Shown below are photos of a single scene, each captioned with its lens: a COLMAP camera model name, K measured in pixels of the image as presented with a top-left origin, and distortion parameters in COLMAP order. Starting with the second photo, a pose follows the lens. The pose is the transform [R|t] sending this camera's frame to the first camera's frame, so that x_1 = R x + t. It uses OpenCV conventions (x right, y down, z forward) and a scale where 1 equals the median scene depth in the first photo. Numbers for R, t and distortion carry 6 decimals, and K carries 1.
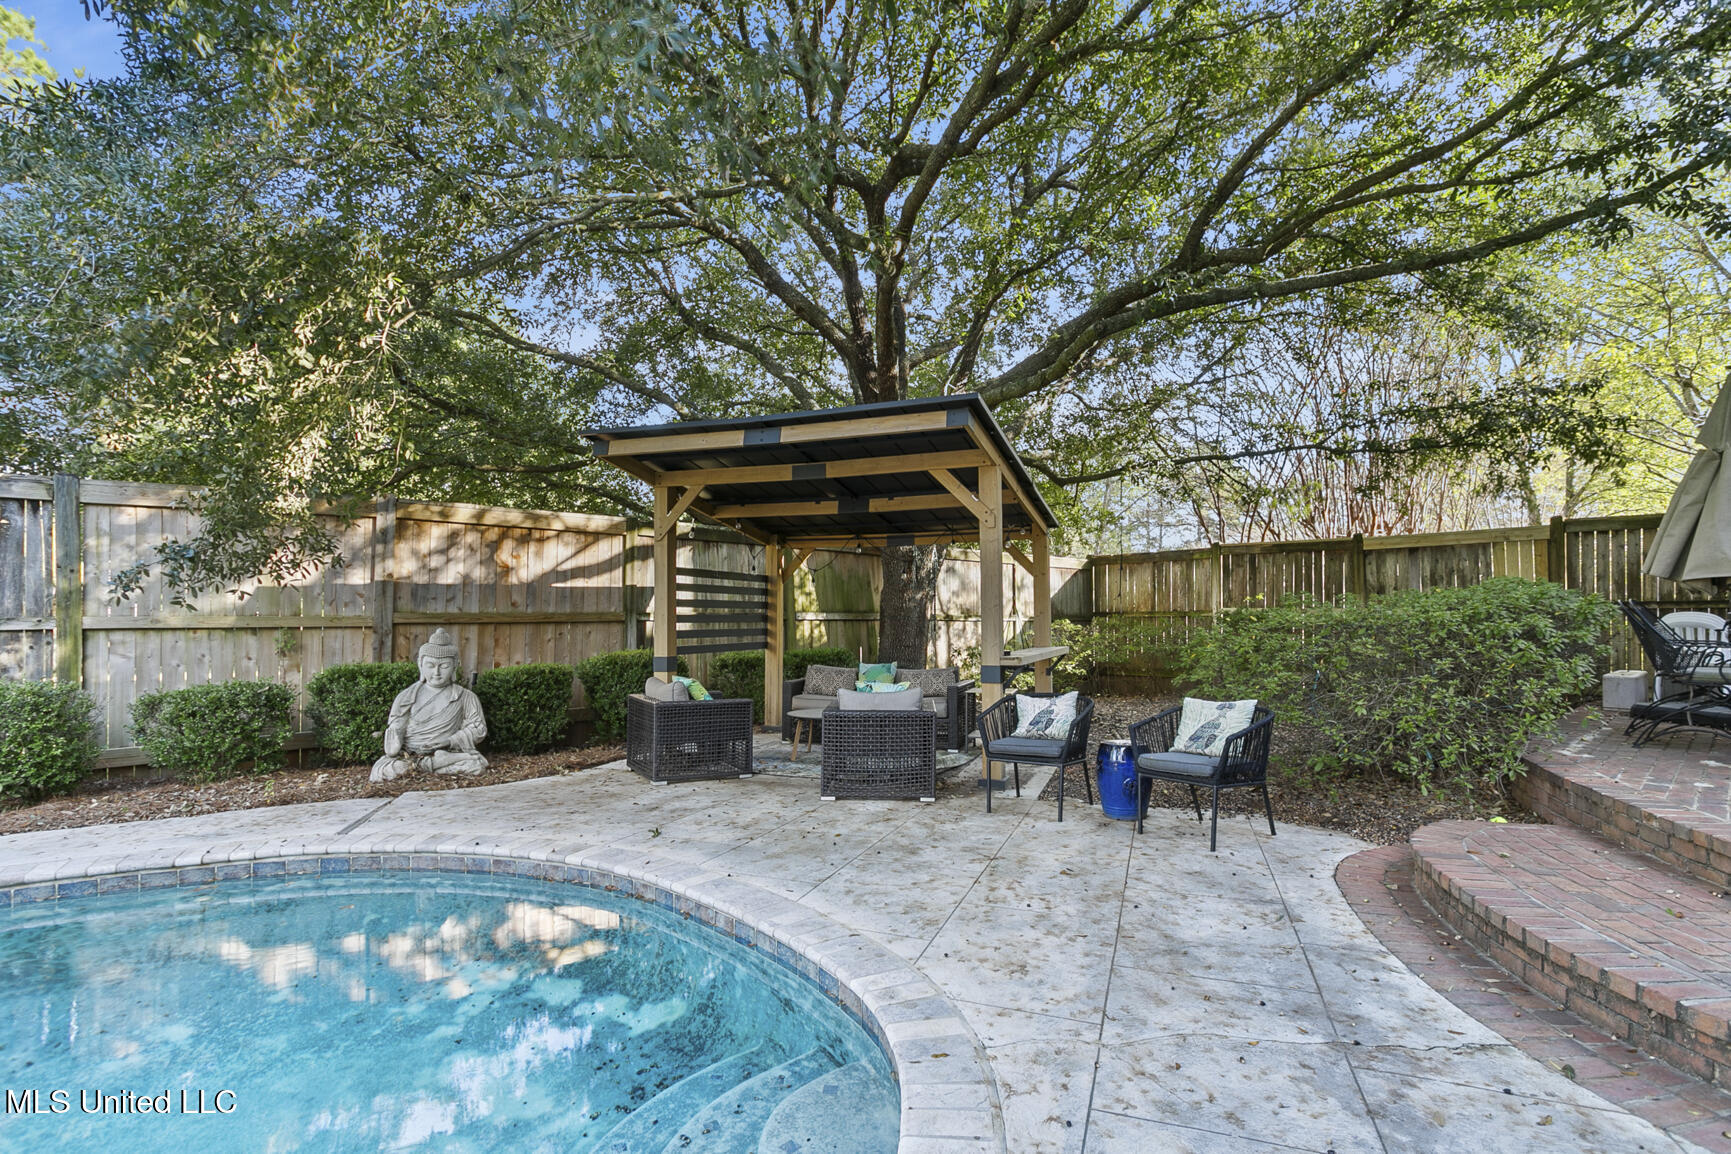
lens RADIAL K [[833.0, 0, 867.8], [0, 833.0, 565.2], [0, 0, 1]] dist [-0.000003, 0.000408]
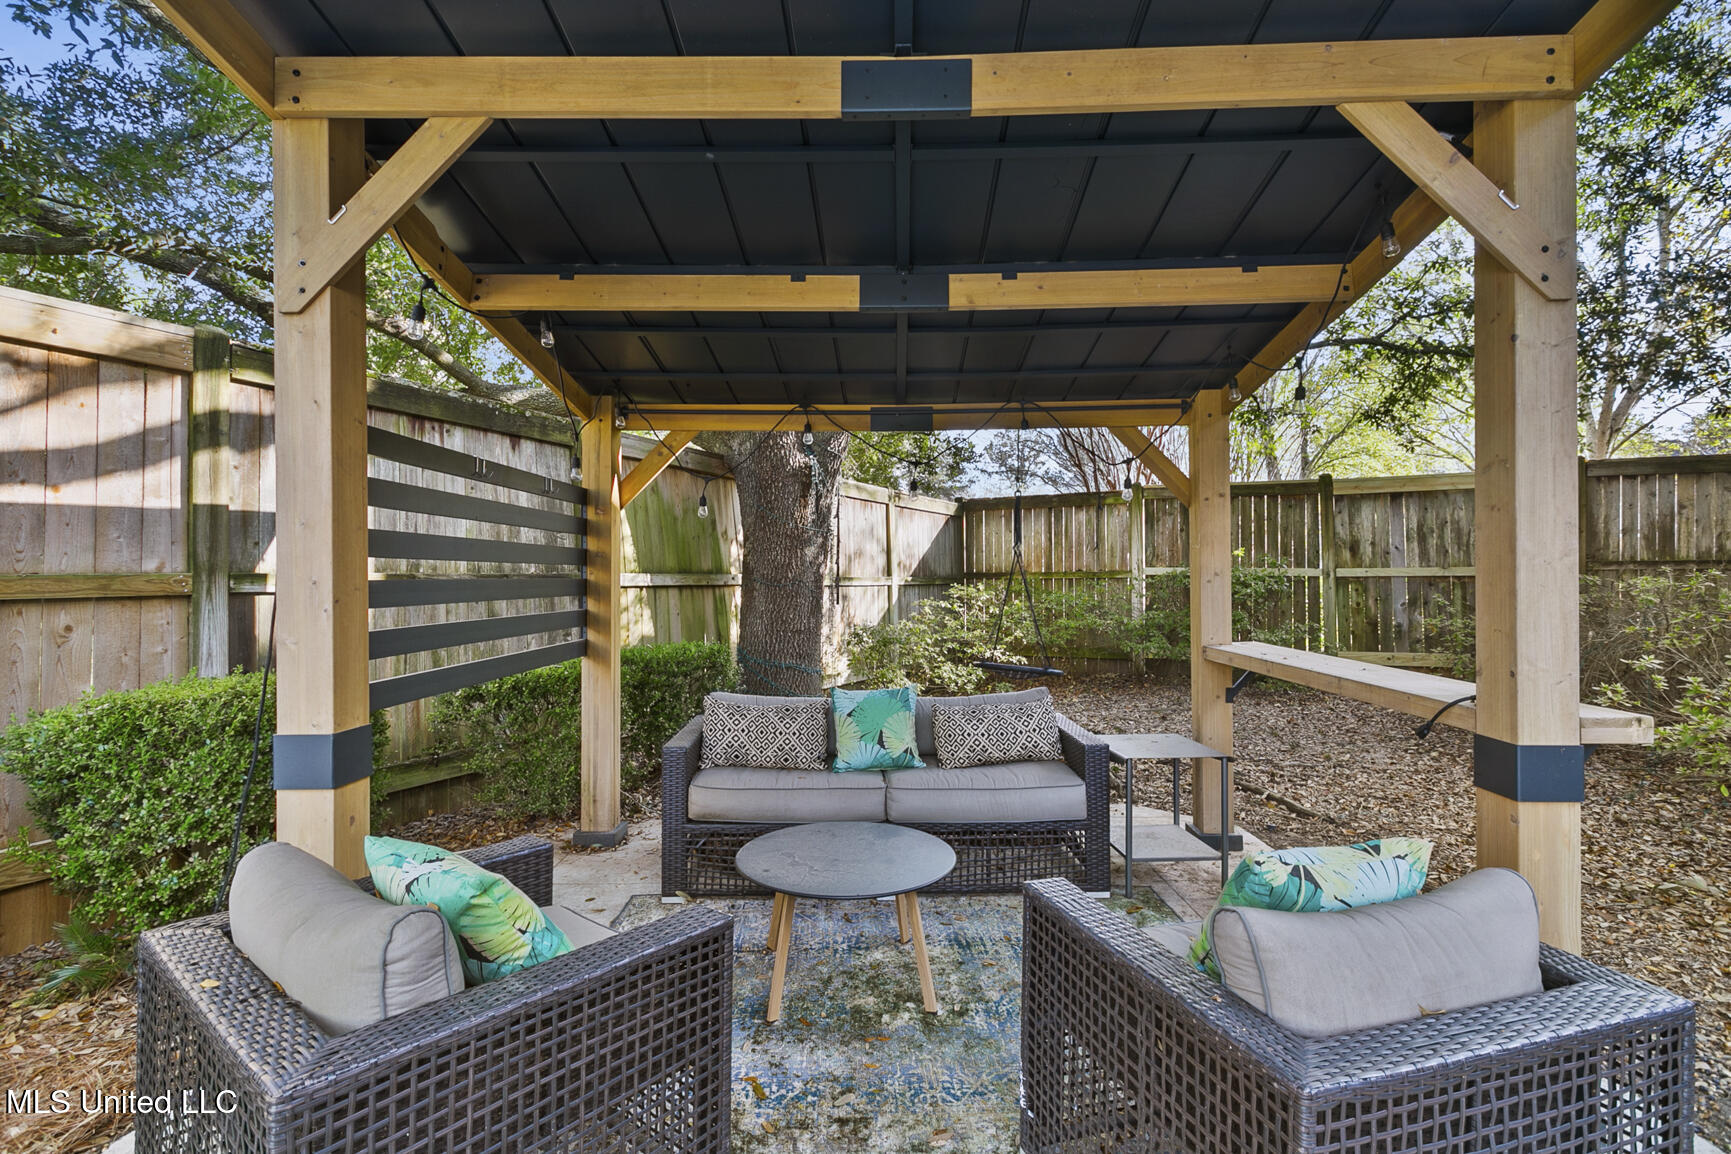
lens RADIAL K [[833.0, 0, 867.8], [0, 833.0, 565.2], [0, 0, 1]] dist [-0.000003, 0.000408]
pose [[0.935504, 0.003508, 0.353299, -0.132646], [-0.020536, 0.998800, 0.044458, 0.029076], [-0.352719, -0.048846, 0.934453, 0.524190]]
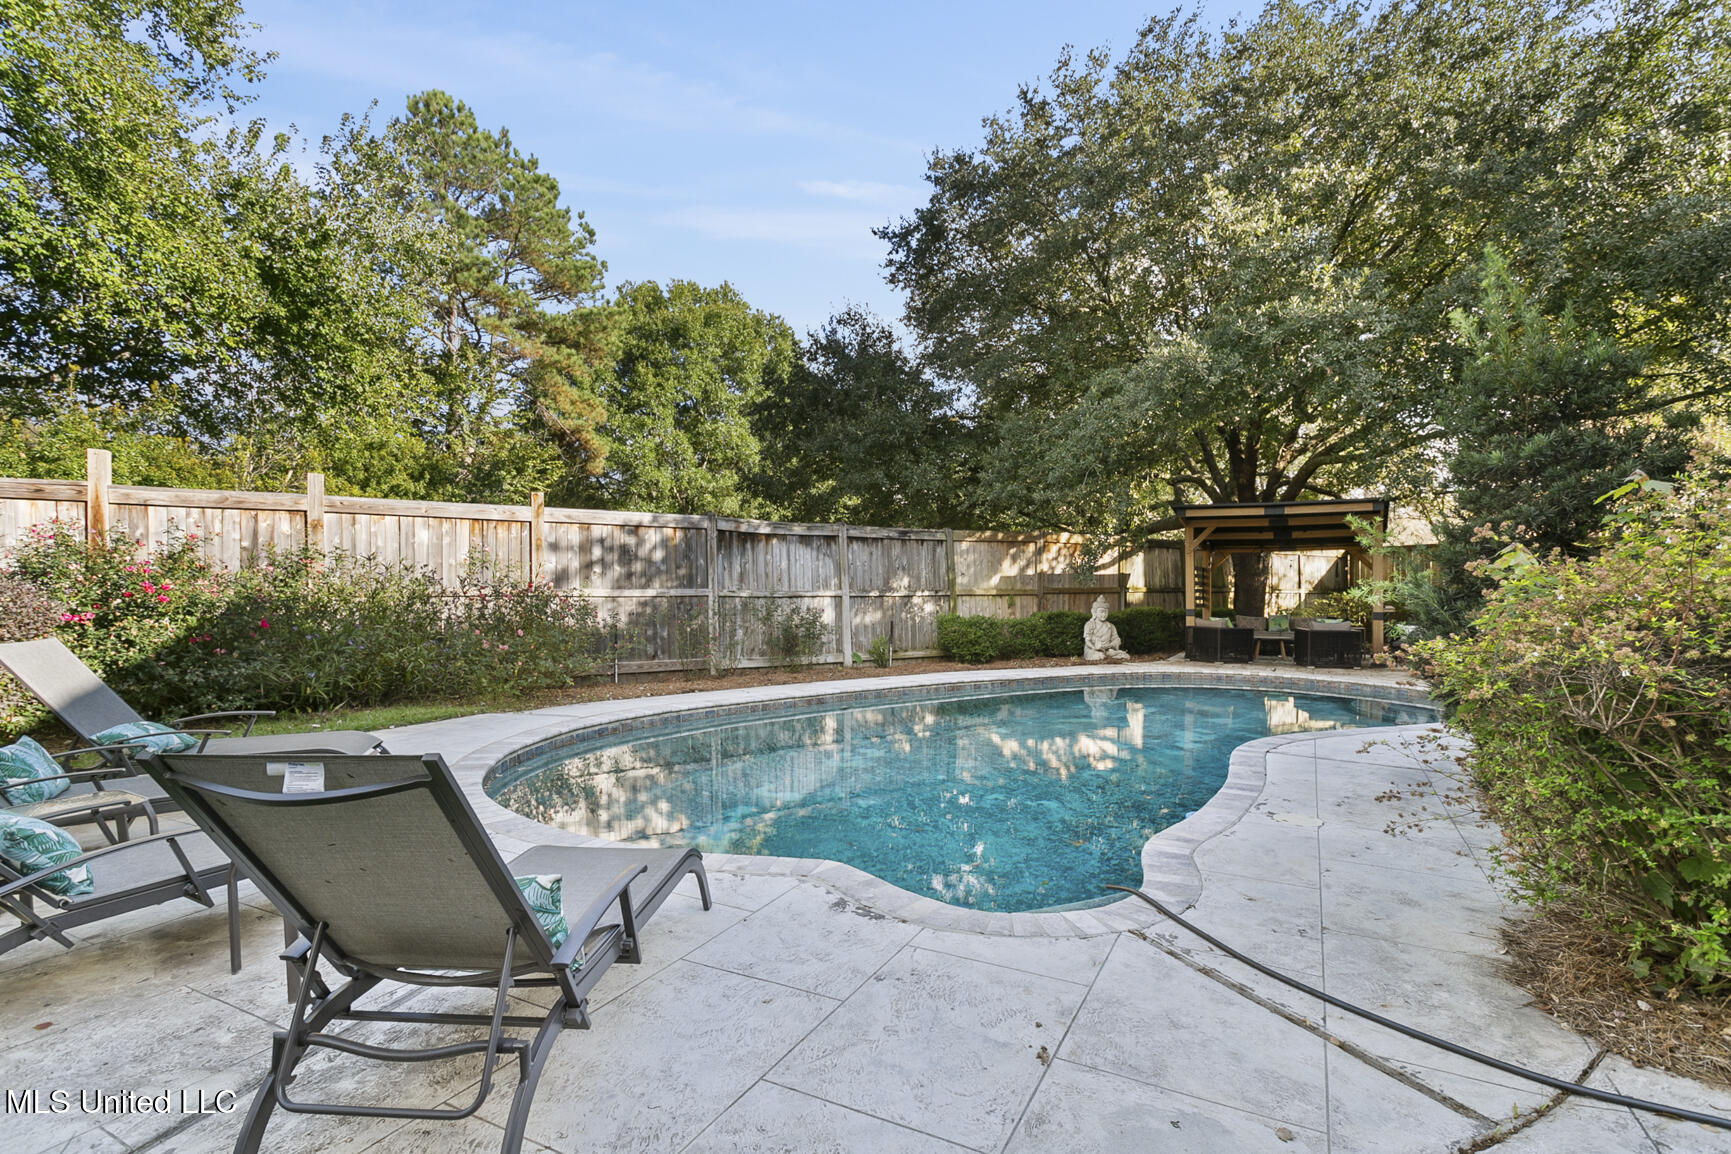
lens RADIAL K [[833.0, 0, 867.8], [0, 833.0, 565.2], [0, 0, 1]] dist [-0.000003, 0.000408]
pose [[0.991811, 0.000339, -0.127718, -0.624733], [0.004587, 0.999257, 0.038279, -0.069374], [0.127636, -0.038551, 0.991072, -0.945623]]
